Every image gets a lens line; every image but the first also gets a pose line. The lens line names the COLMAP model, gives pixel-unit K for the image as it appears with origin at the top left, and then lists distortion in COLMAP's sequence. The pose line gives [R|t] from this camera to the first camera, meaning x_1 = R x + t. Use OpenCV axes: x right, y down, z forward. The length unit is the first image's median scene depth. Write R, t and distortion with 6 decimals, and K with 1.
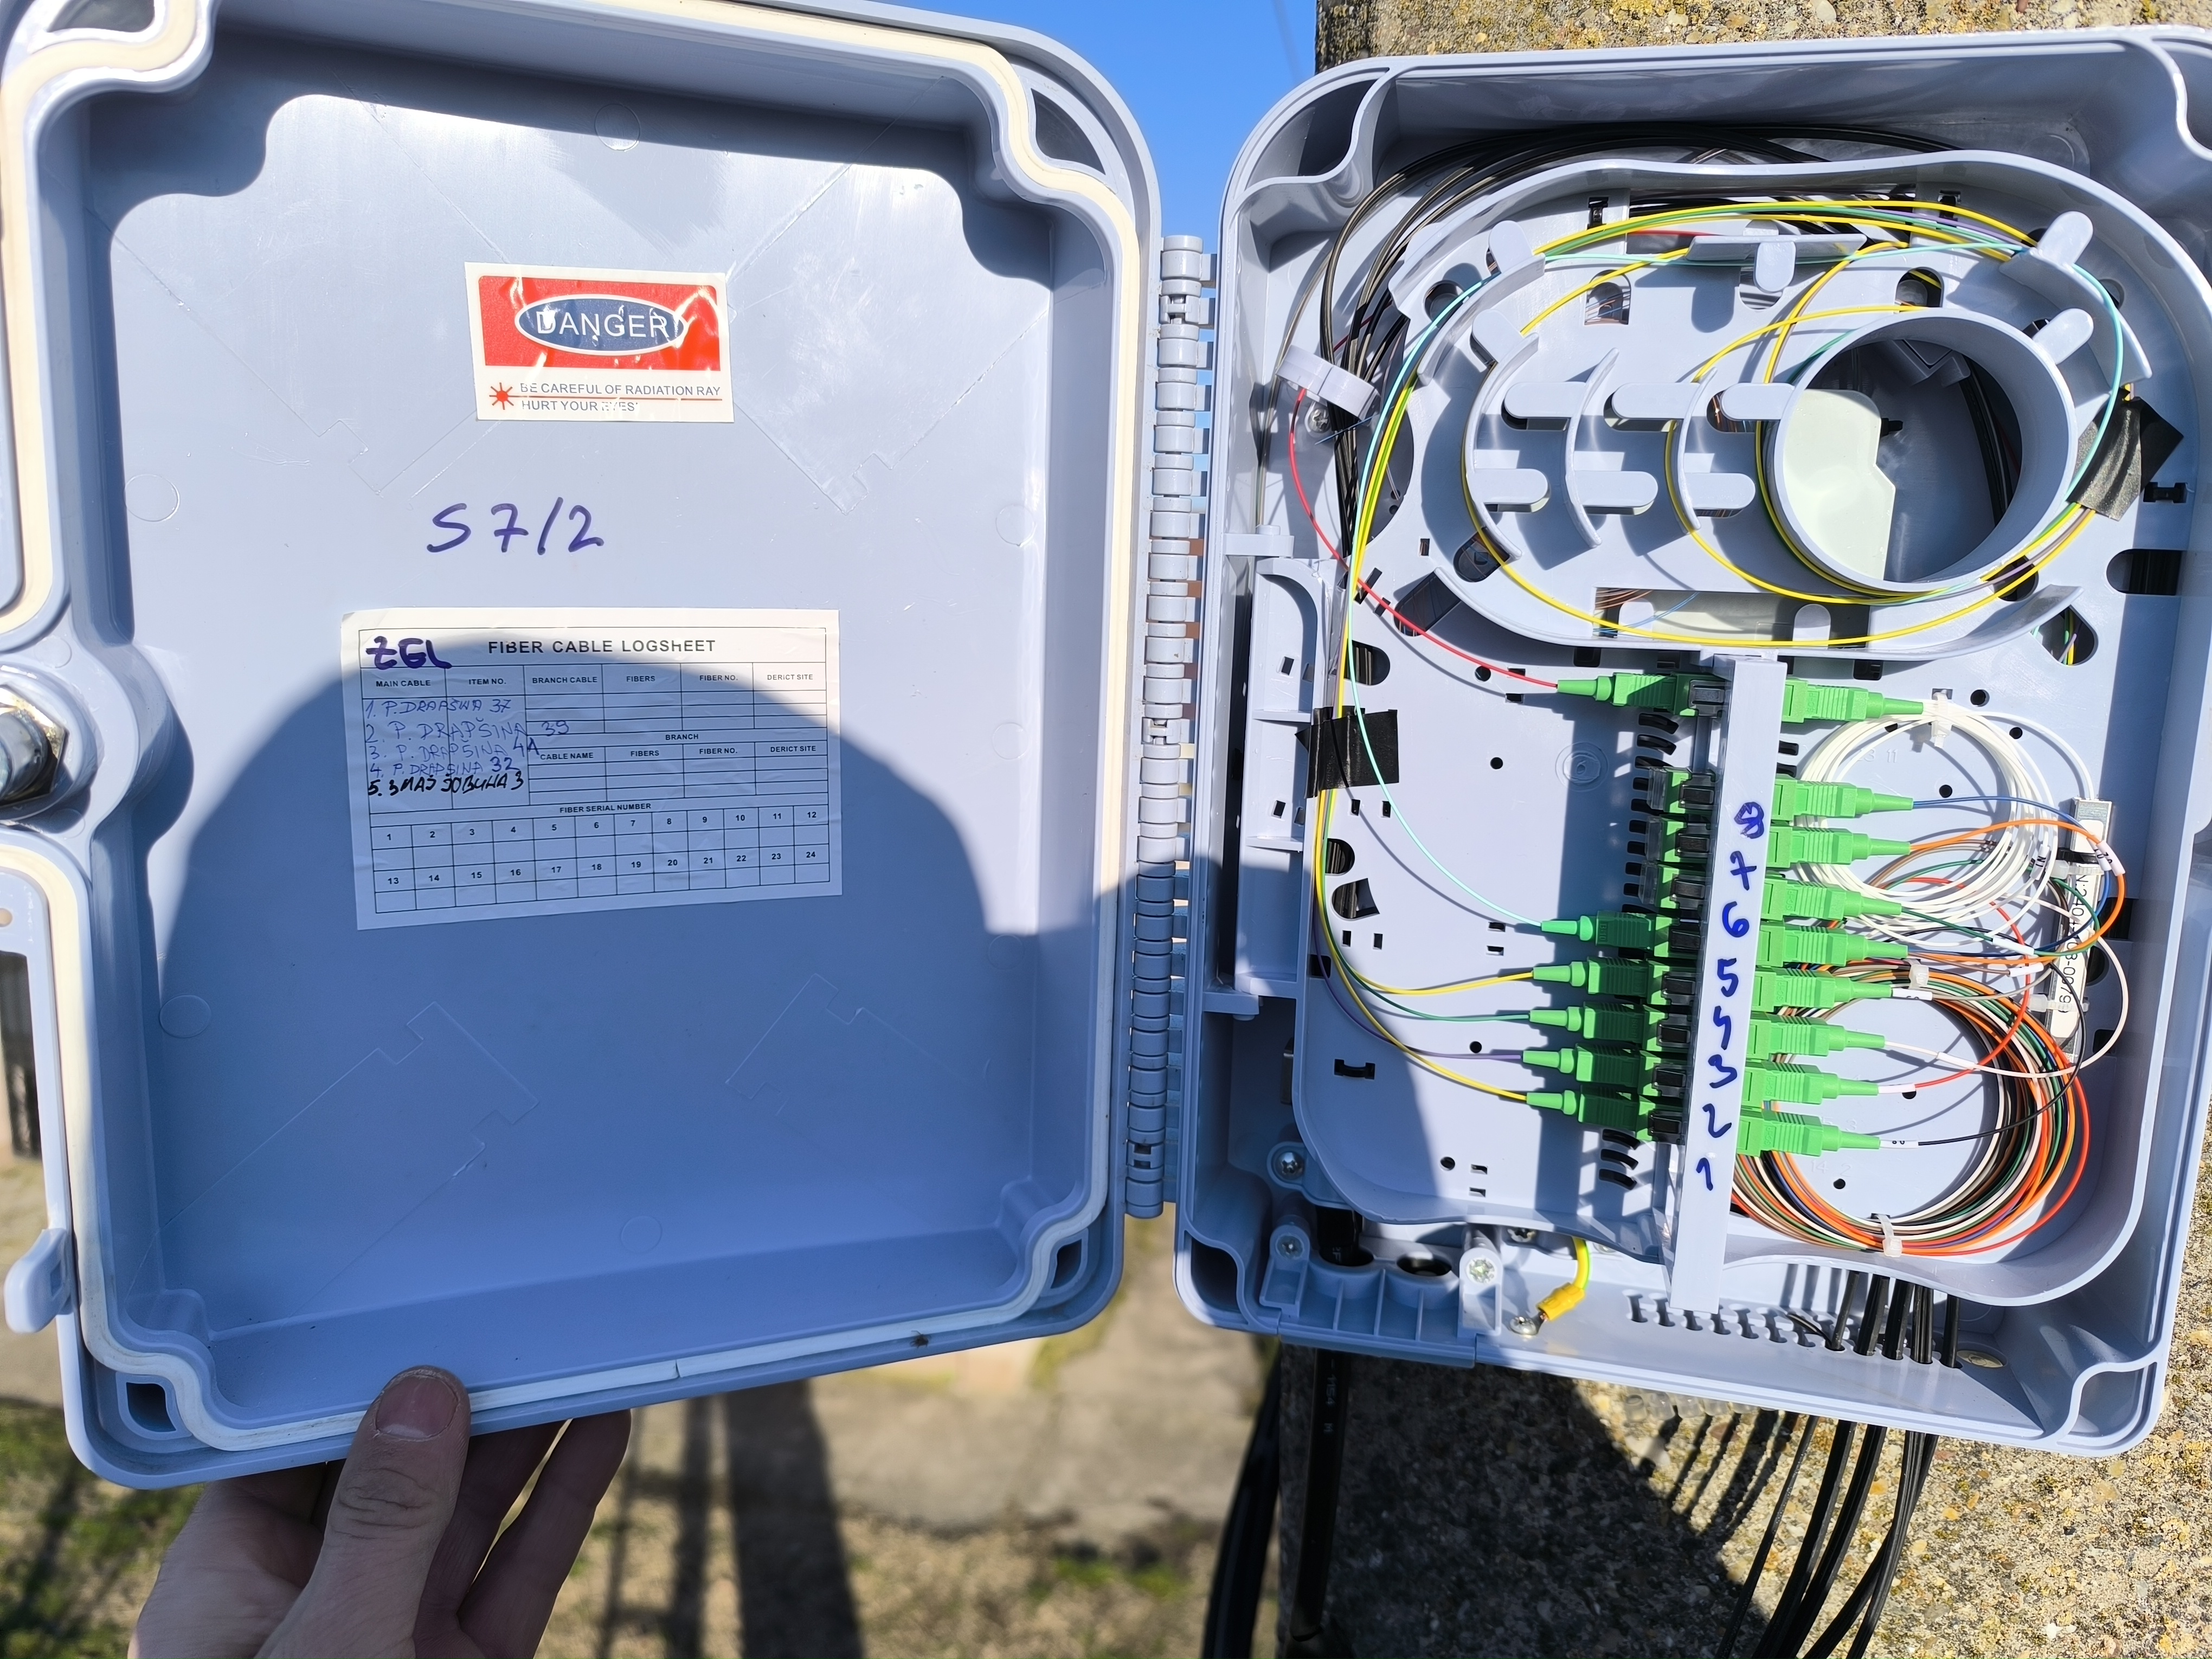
lens RADIAL K [[1511.6, 0, 1106.0], [0, 1511.6, 829.5], [0, 0, 1]] dist [0.009023, -0.019024]
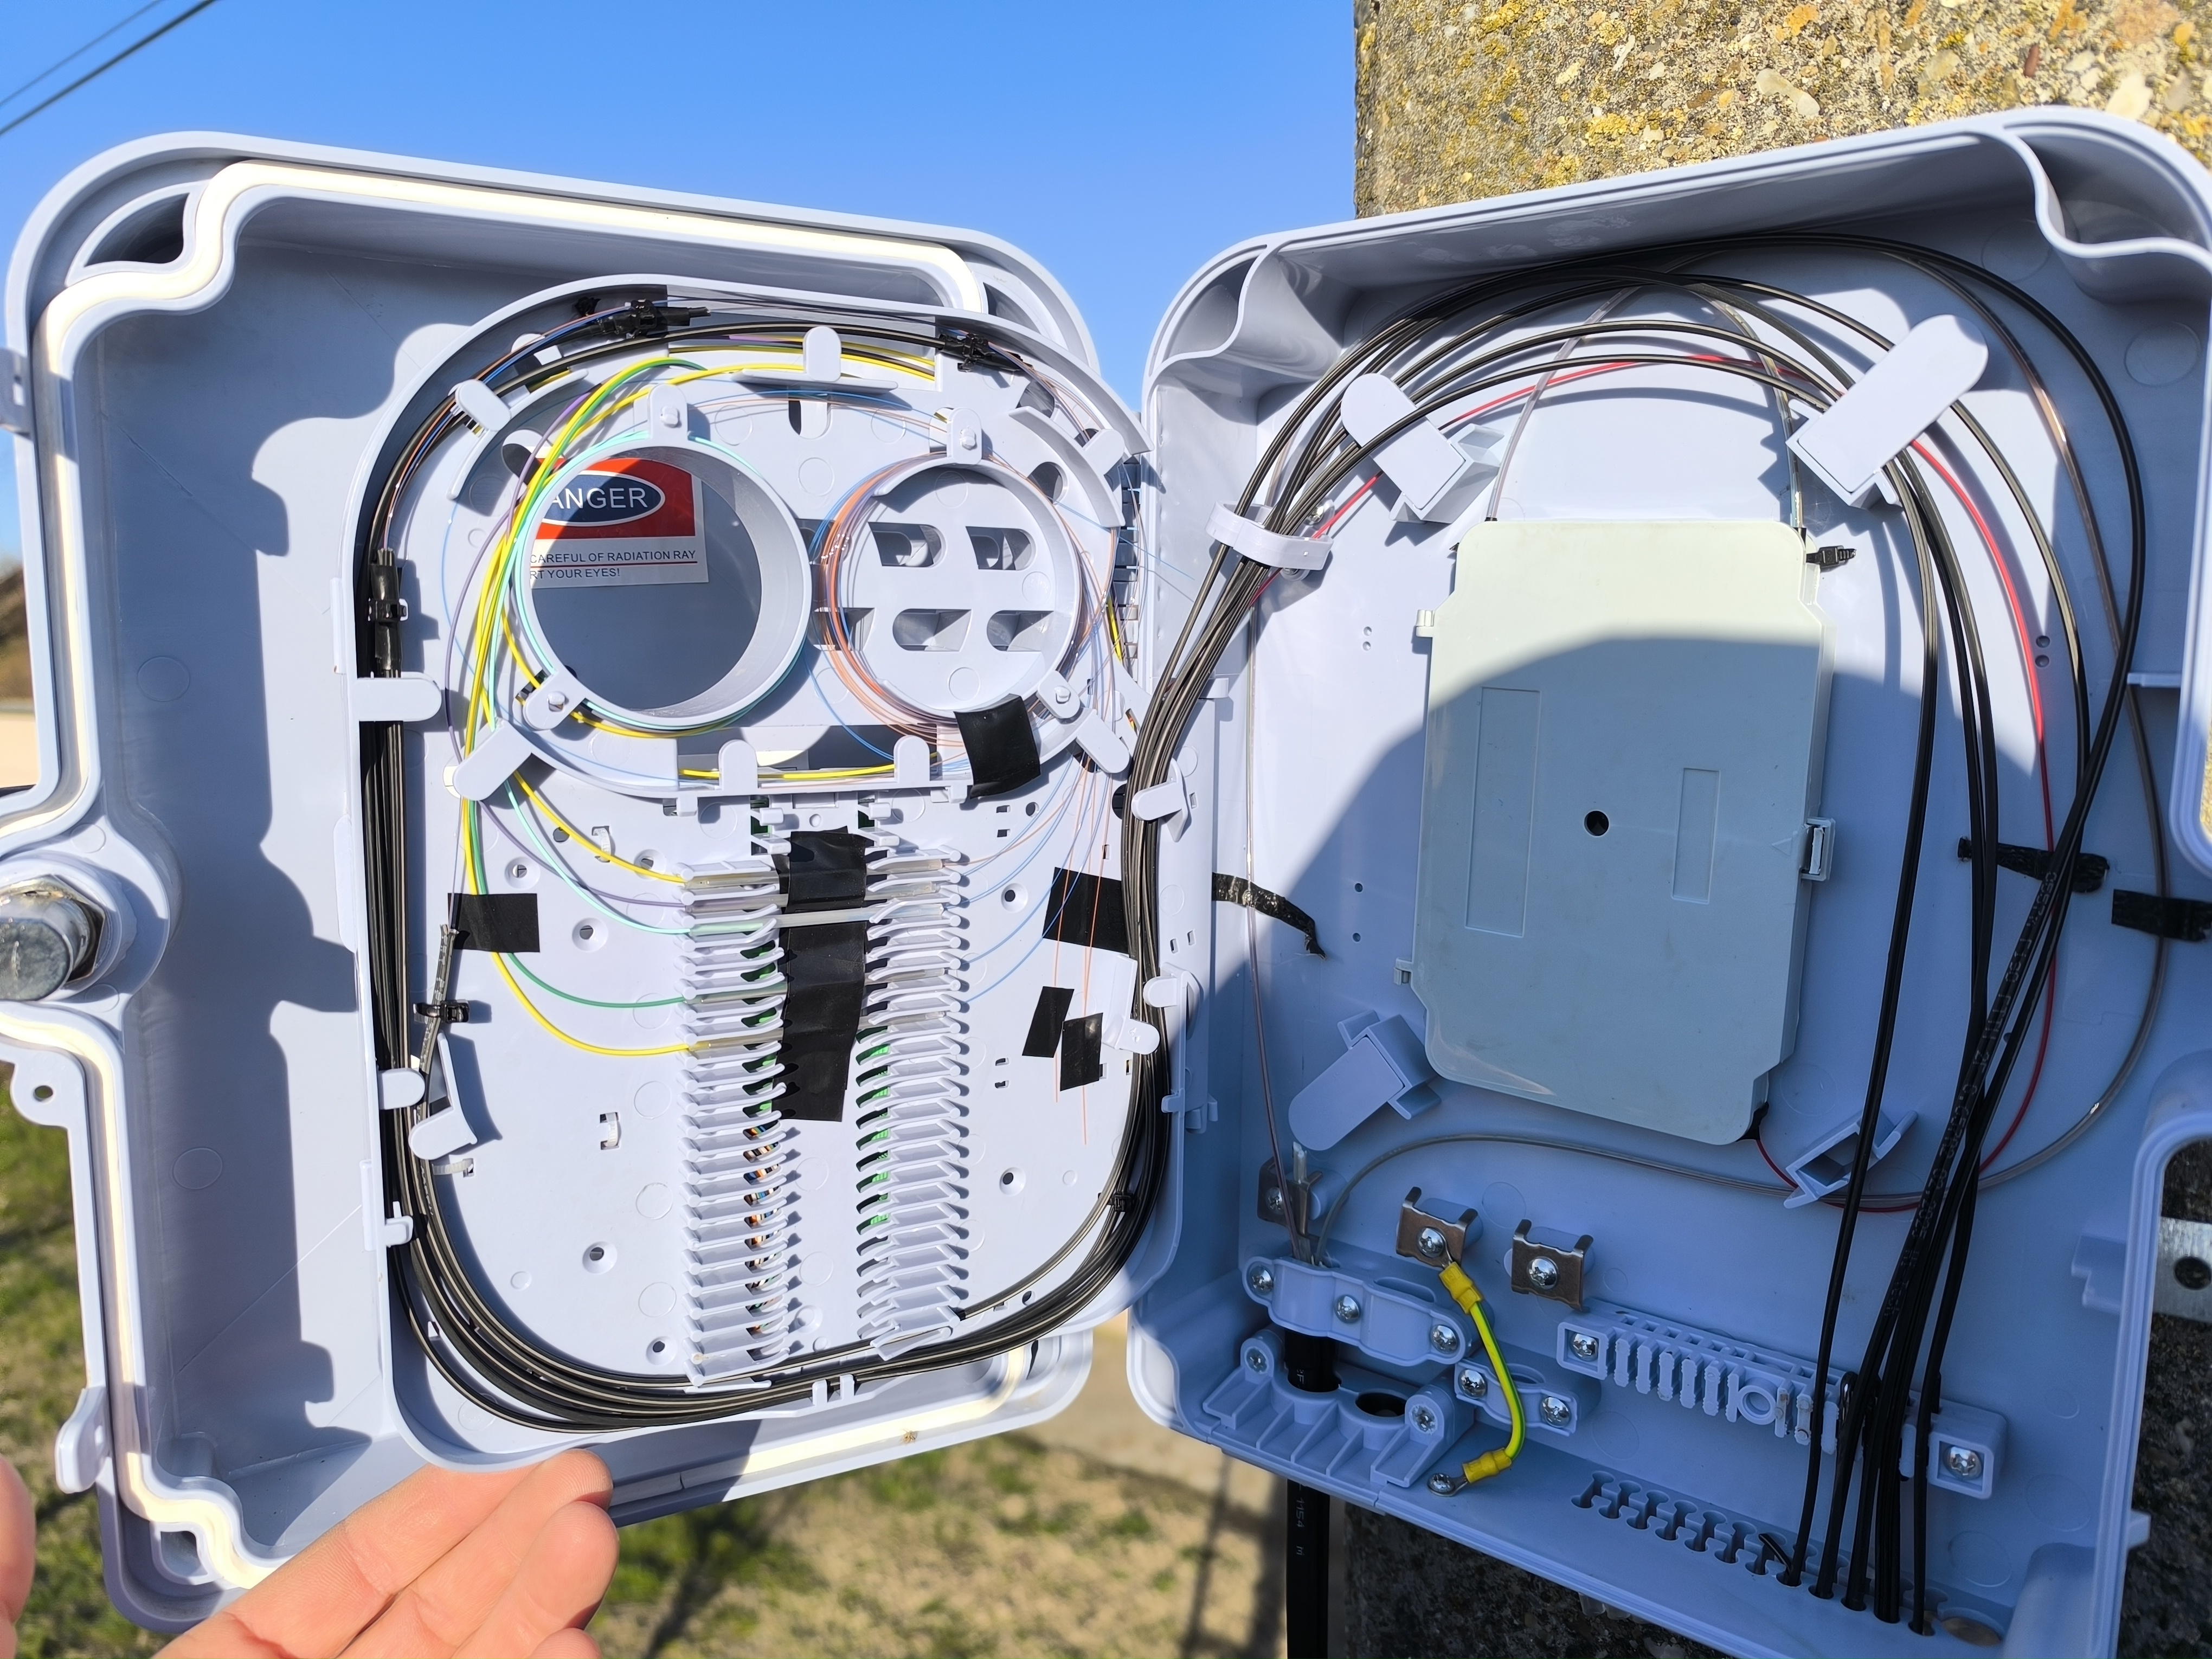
lens RADIAL K [[1511.6, 0, 1106.0], [0, 1511.6, 829.5], [0, 0, 1]] dist [0.009023, -0.019024]
pose [[0.914544, 0.034388, -0.403022, 0.393496], [-0.050102, 0.998337, -0.028508, -0.044981], [0.401372, 0.046264, 0.914746, 0.005782]]
